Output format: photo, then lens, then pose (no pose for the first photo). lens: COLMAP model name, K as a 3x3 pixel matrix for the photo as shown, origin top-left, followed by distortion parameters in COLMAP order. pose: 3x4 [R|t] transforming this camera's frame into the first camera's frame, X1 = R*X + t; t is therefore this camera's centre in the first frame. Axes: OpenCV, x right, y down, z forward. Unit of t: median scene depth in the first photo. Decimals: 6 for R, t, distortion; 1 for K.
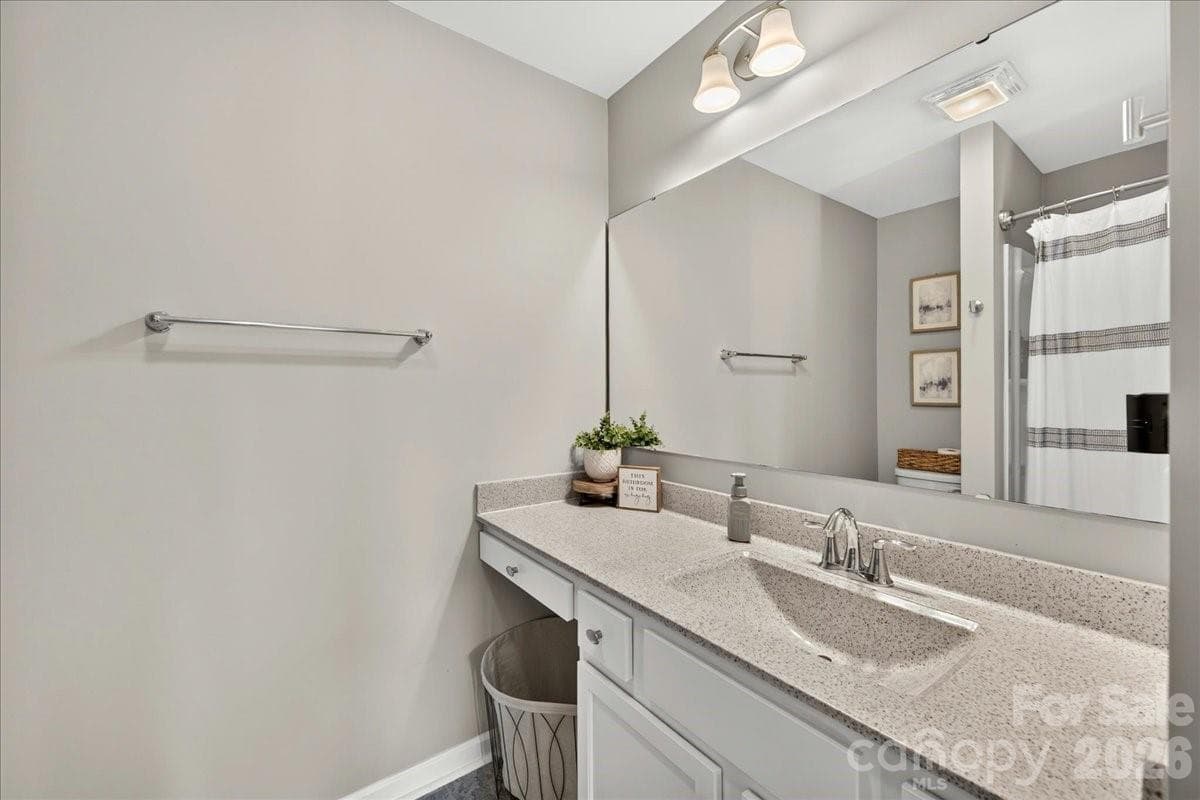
lens RADIAL K [[472.0, 0, 600.2], [0, 472.0, 389.6], [0, 0, 1]] dist [0.000737, -0.000770]
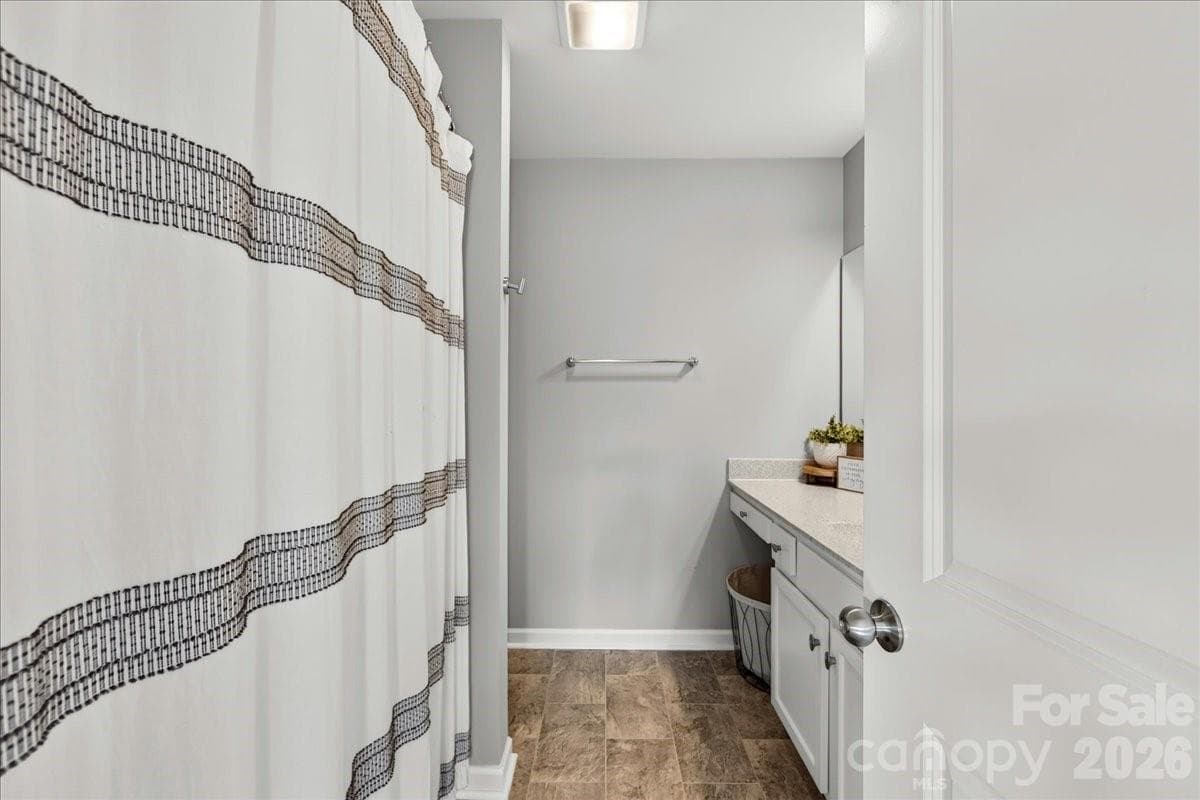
lens RADIAL K [[472.0, 0, 600.0], [0, 472.0, 399.1], [0, 0, 1]] dist [0.000737, -0.000770]
pose [[0.797145, 0.009578, -0.603712, 0.300438], [-0.003778, 0.999934, 0.010876, -0.002822], [0.603776, -0.006388, 0.797128, -0.411112]]
